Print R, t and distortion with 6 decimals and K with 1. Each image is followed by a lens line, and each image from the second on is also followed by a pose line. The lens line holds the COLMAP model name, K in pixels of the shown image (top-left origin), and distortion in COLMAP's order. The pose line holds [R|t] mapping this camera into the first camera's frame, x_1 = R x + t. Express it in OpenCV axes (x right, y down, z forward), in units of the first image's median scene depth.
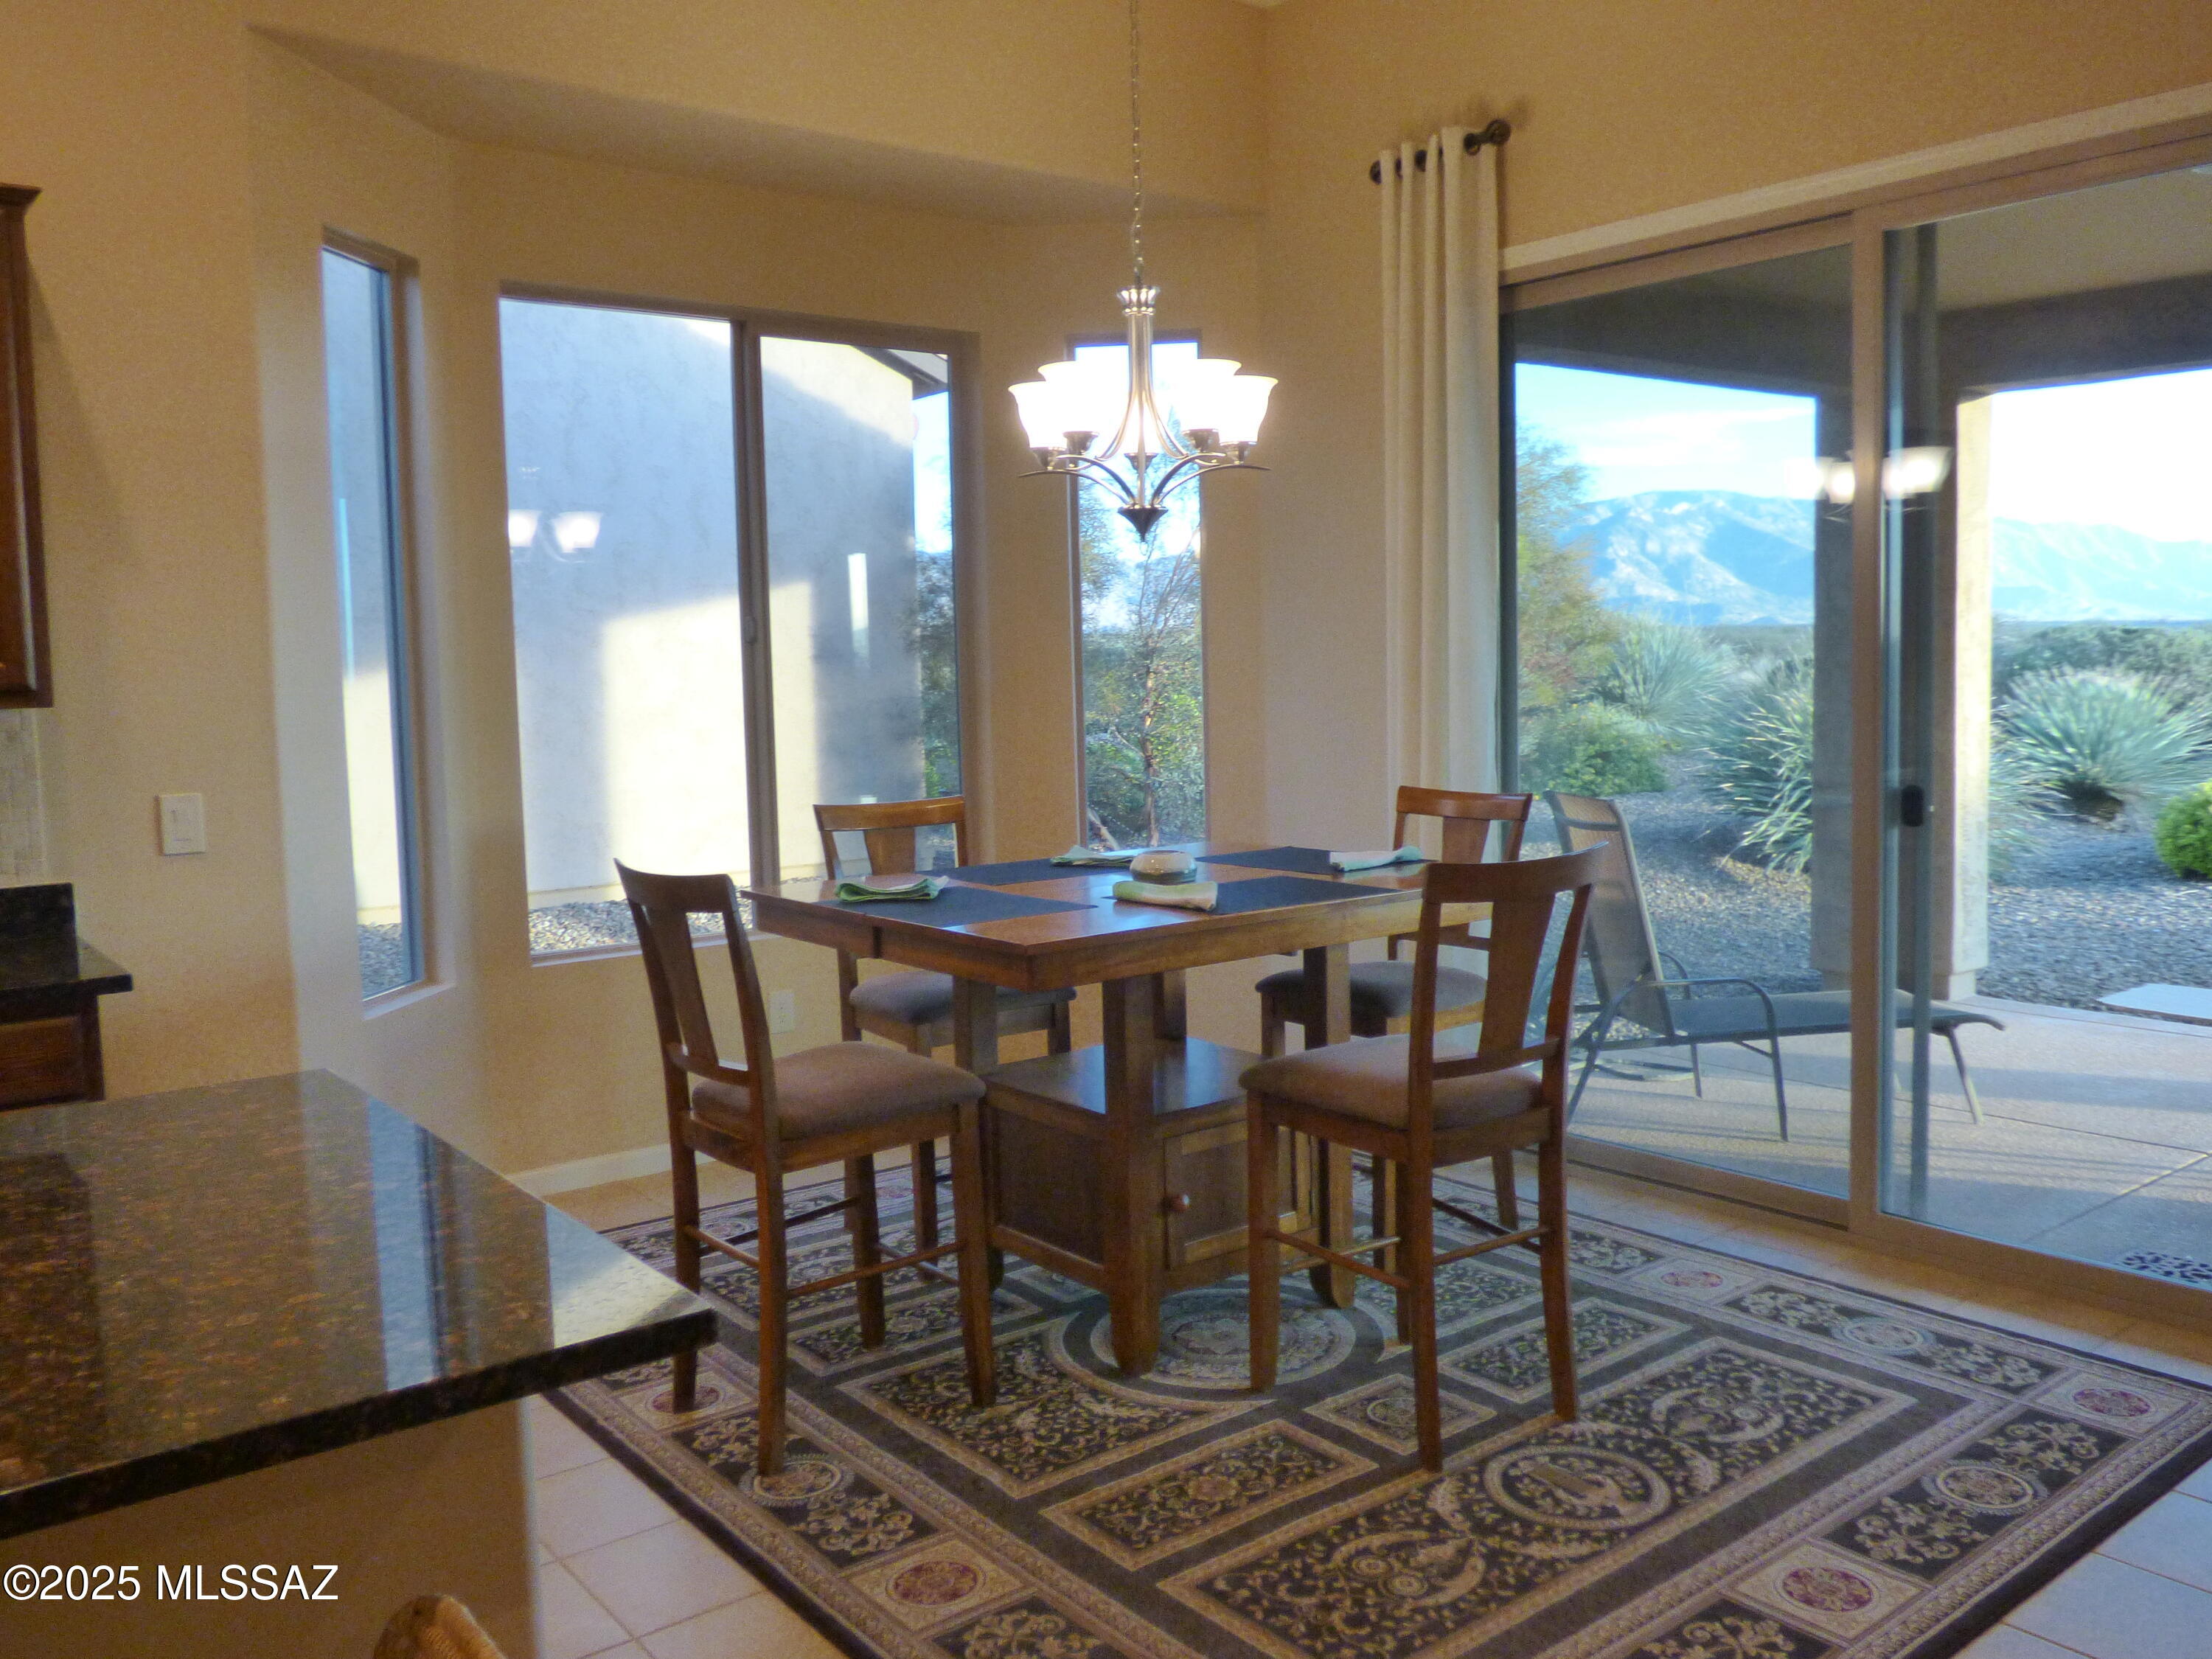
lens RADIAL K [[1758.6, 0, 1103.6], [0, 1758.6, 808.5], [0, 0, 1]] dist [-0.018357, 0.000240]
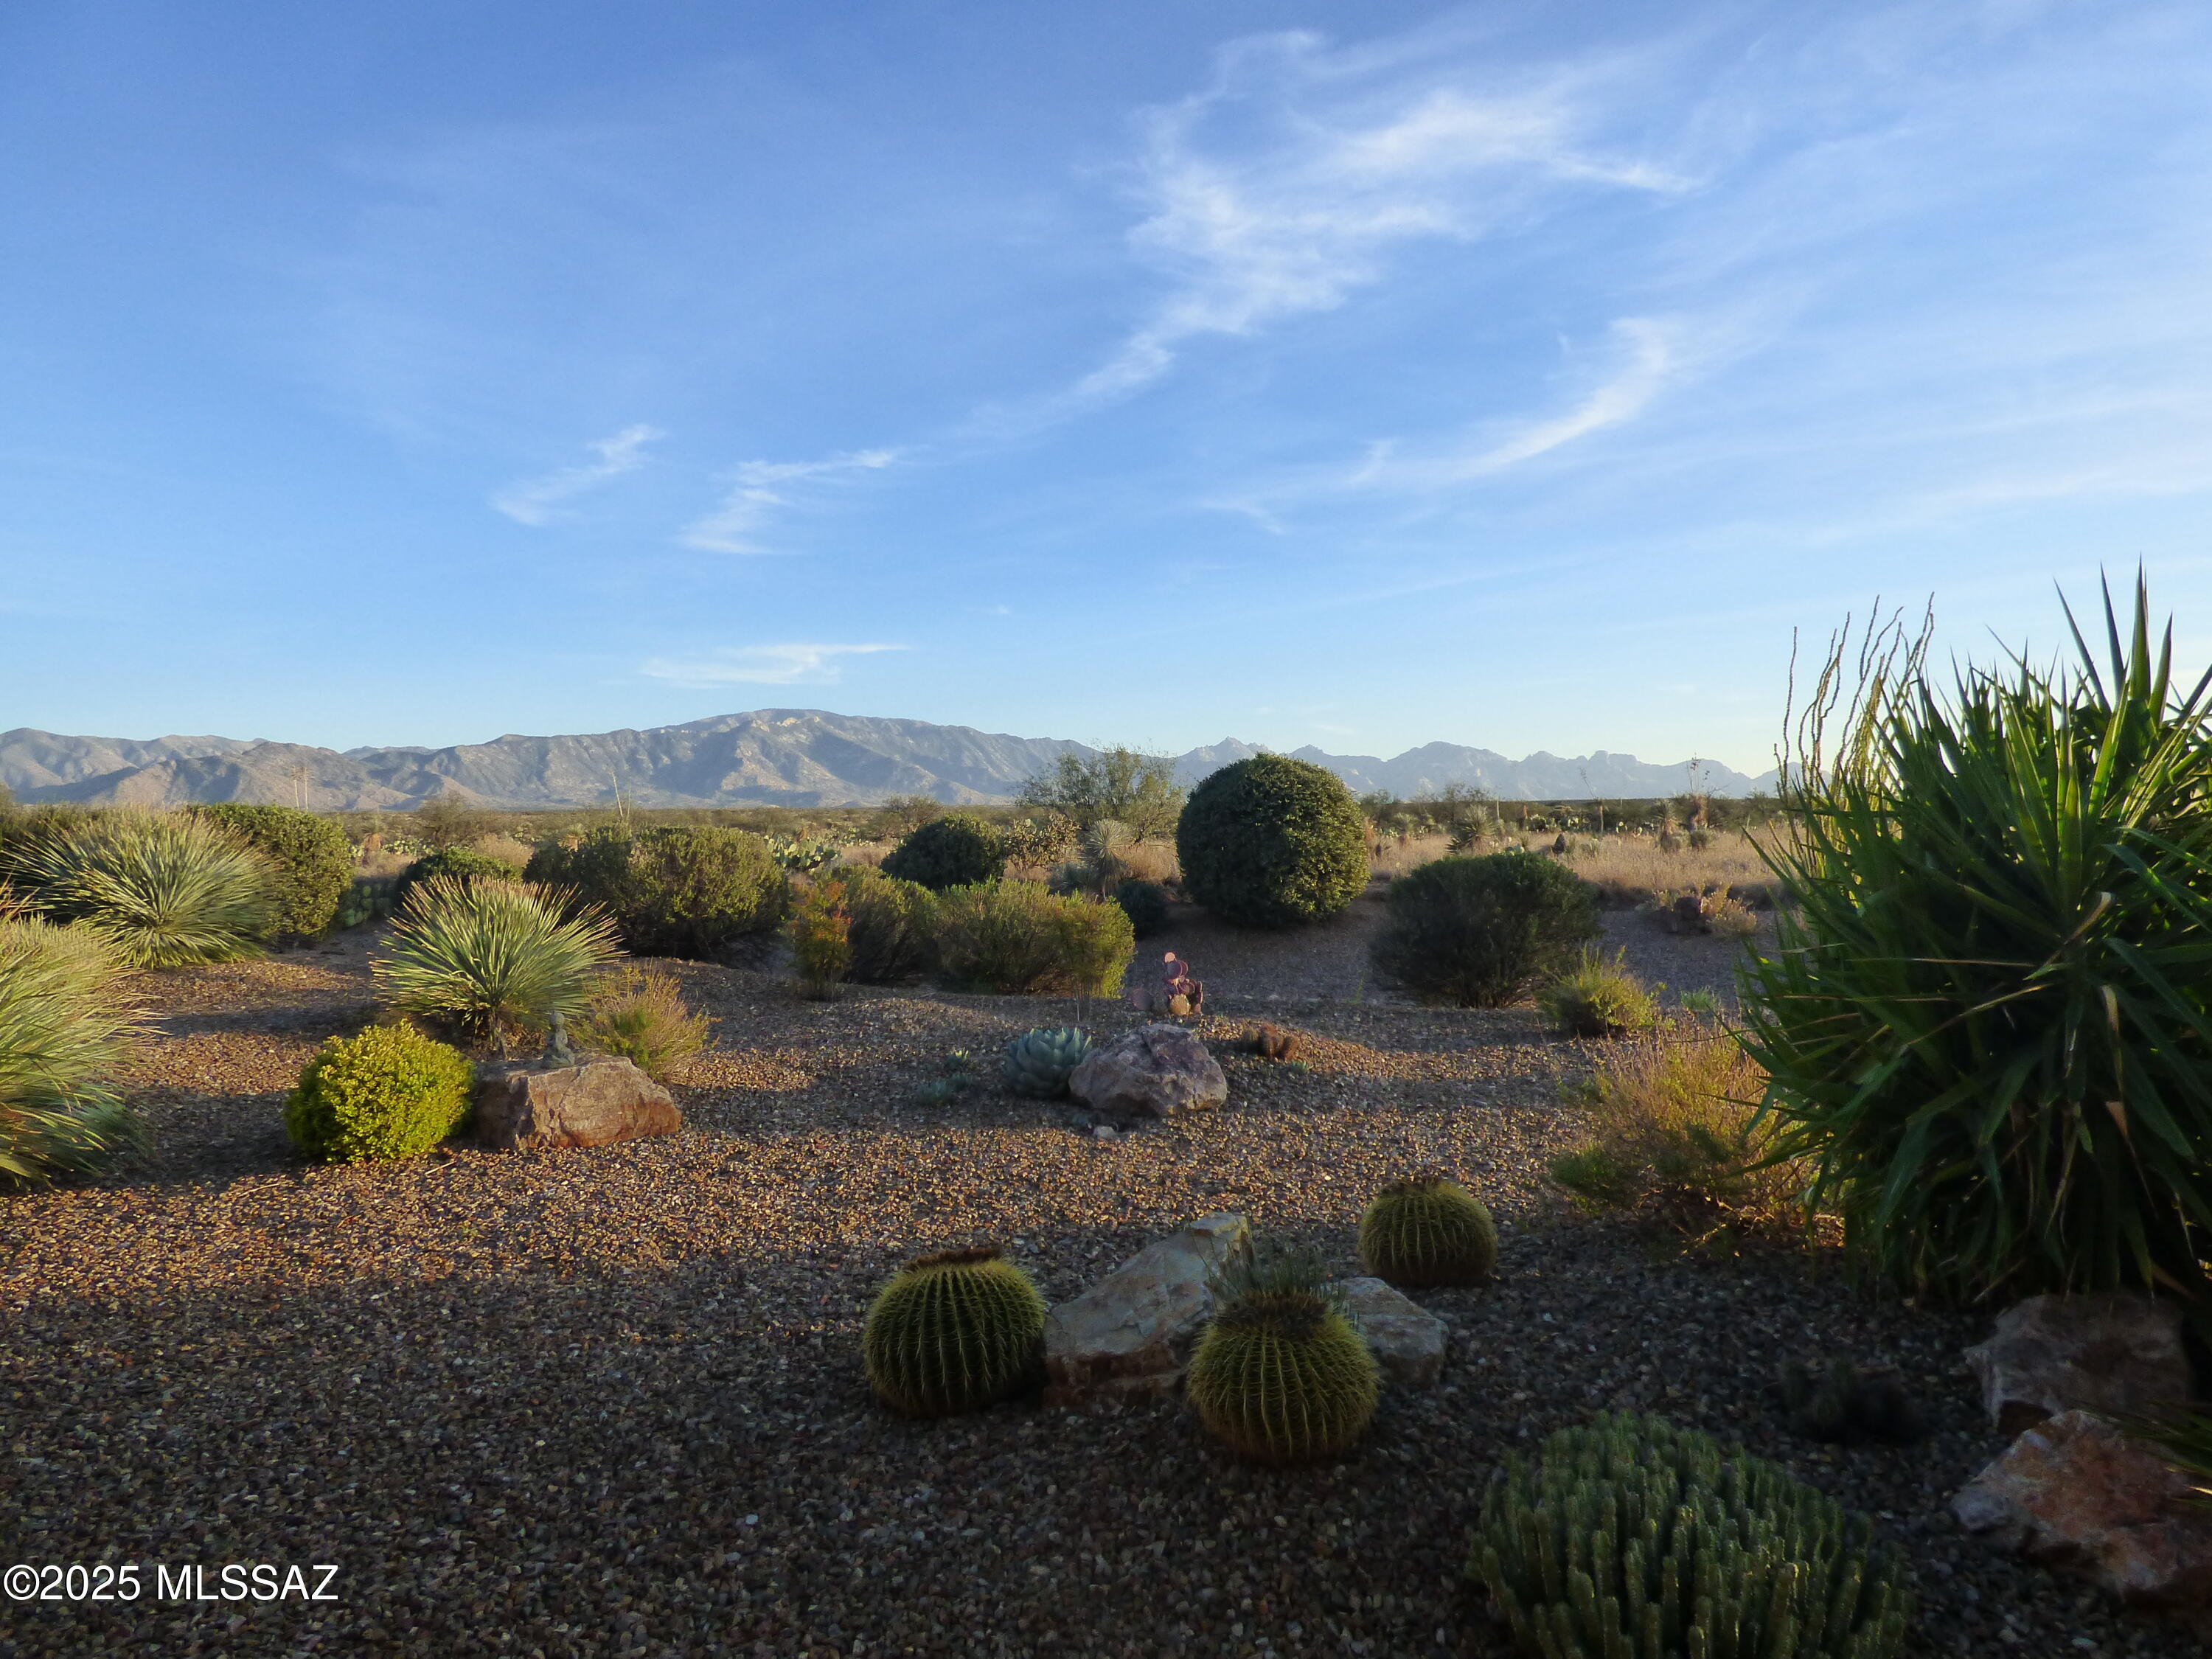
lens RADIAL K [[1323.7, 0, 1098.0], [0, 1323.7, 708.0], [0, 0, 1]] dist [-0.003132, -0.001143]
pose [[0.862668, 0.040529, 0.504144, 1.707029], [0.049726, 0.985158, -0.164288, -0.128283], [-0.503320, 0.166795, 0.847849, 0.746882]]
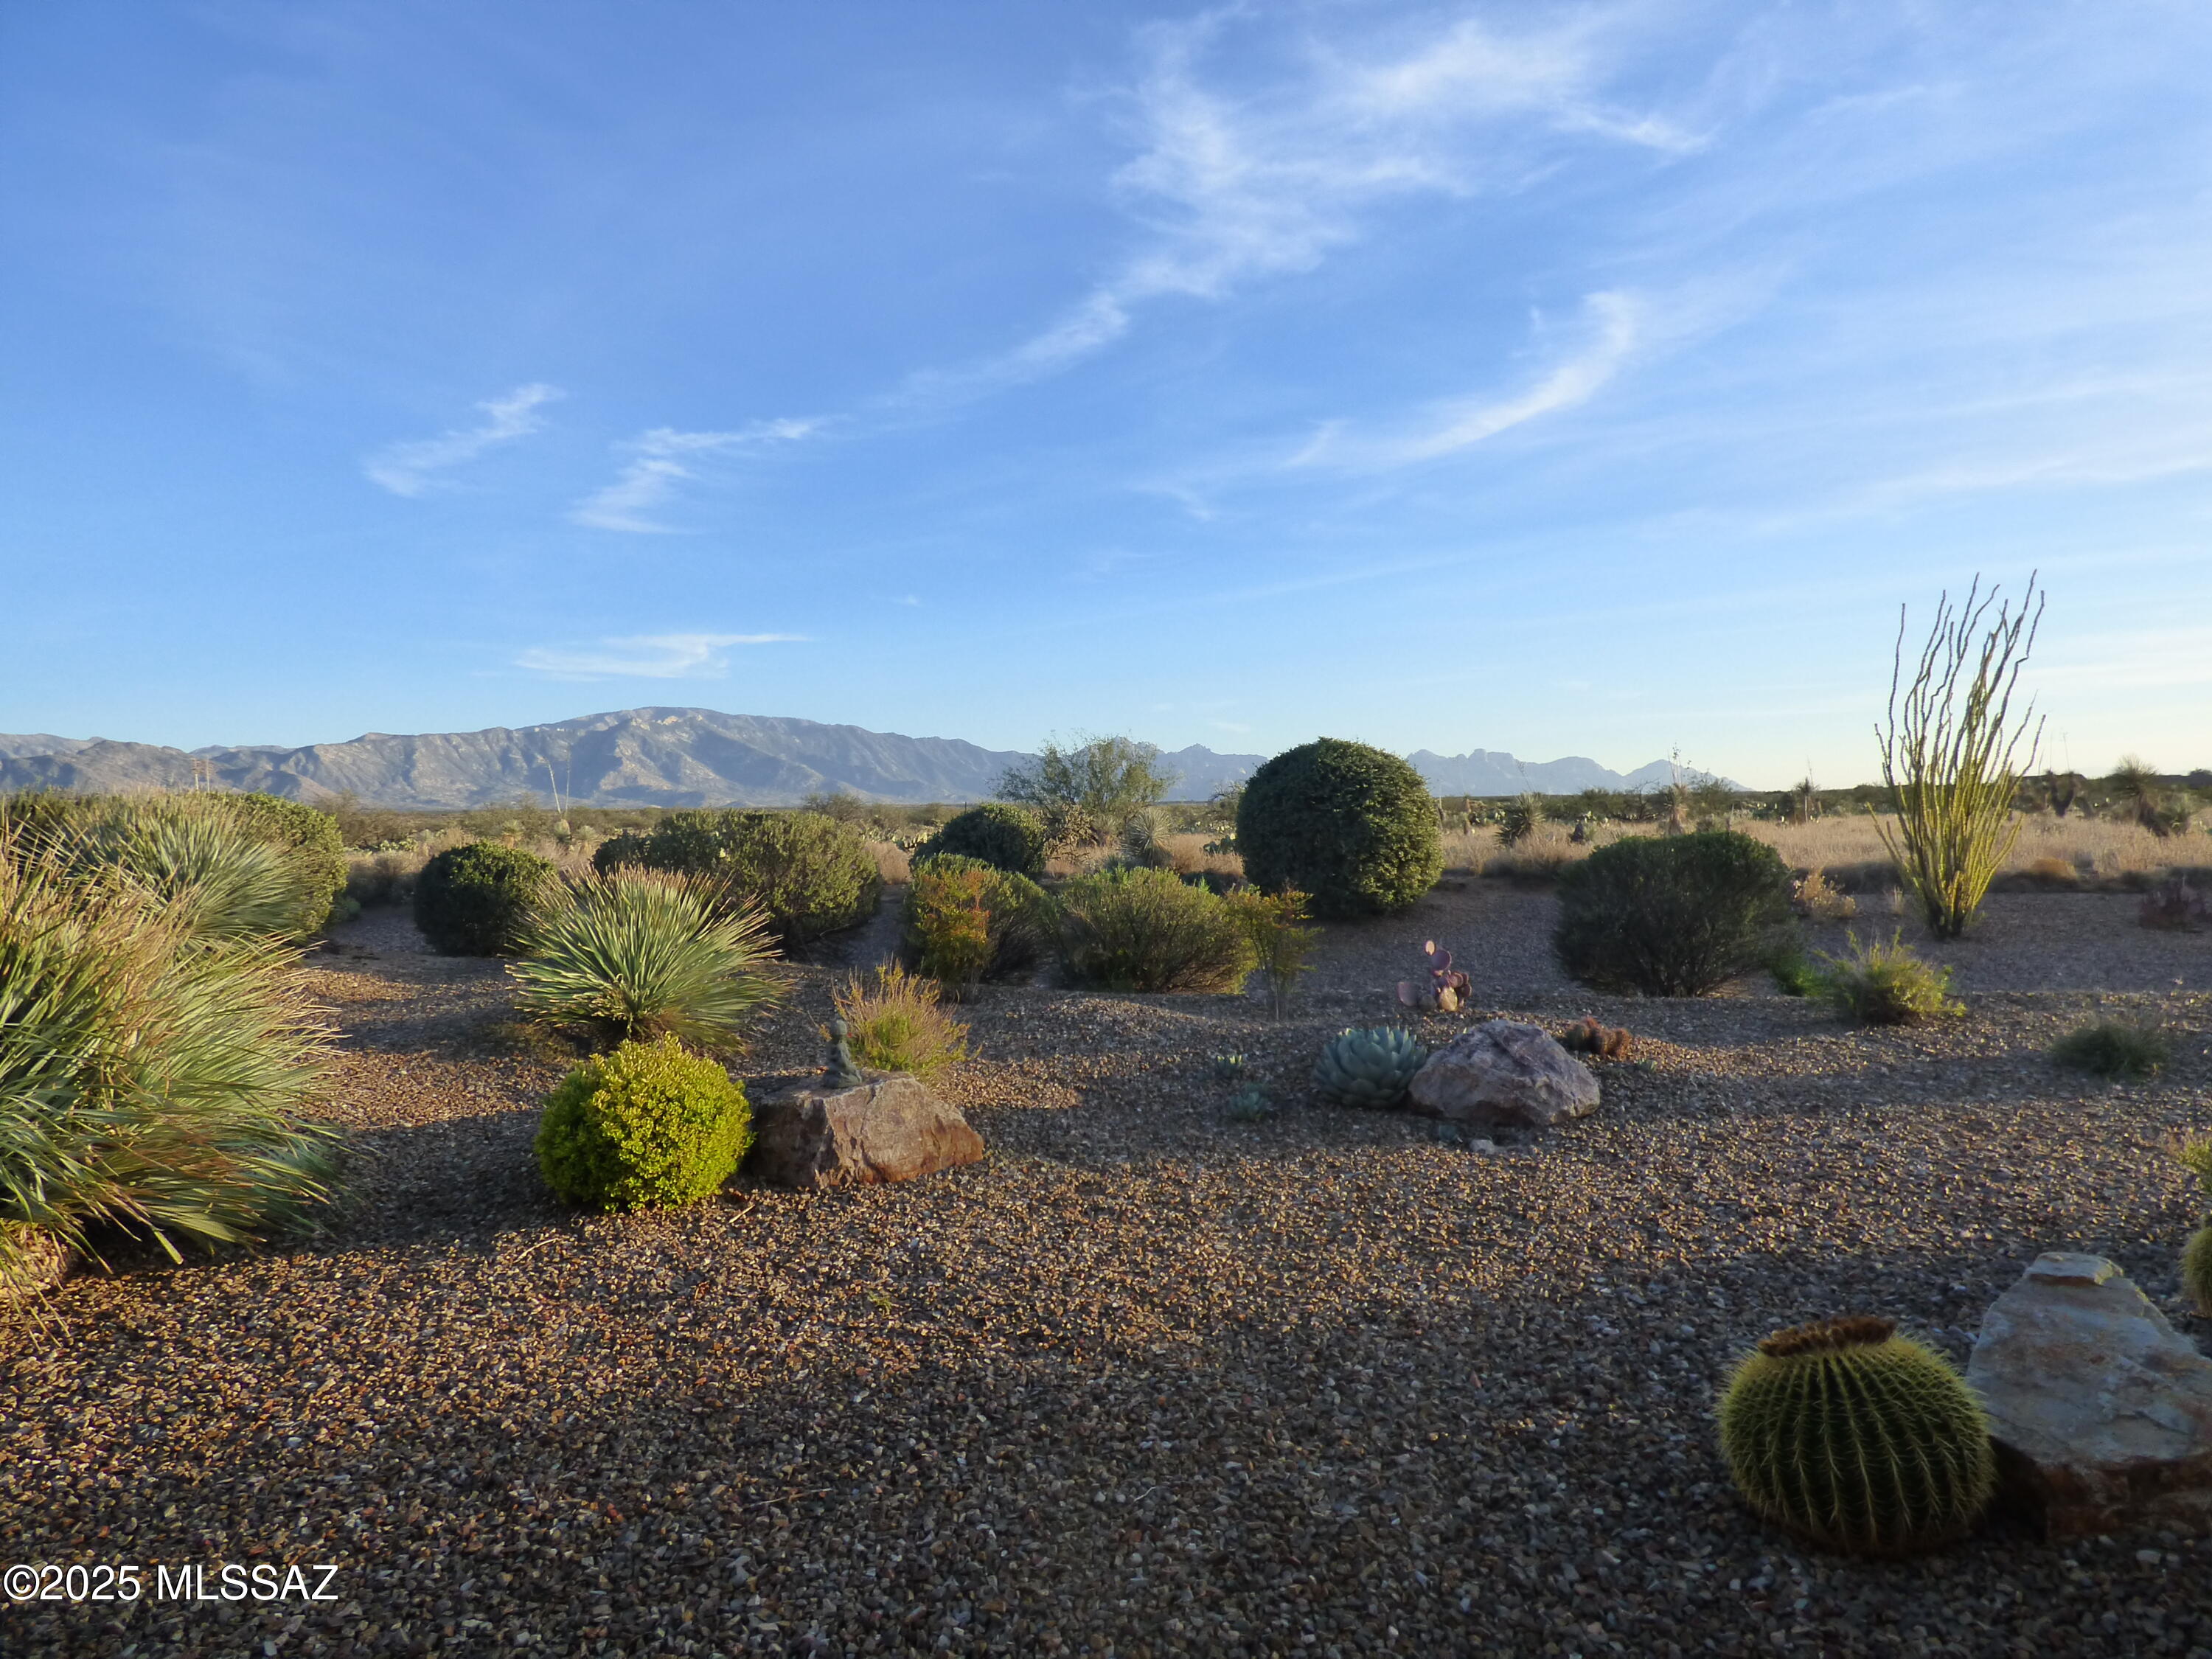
lens RADIAL K [[1352.7, 0, 1098.8], [0, 1352.7, 826.4], [0, 0, 1]] dist [-0.024204, -0.000785]
pose [[0.815270, -0.010720, 0.578982, 1.363480], [0.063347, 0.995479, -0.070768, -0.143216], [-0.575606, 0.094372, 0.812264, 1.314274]]
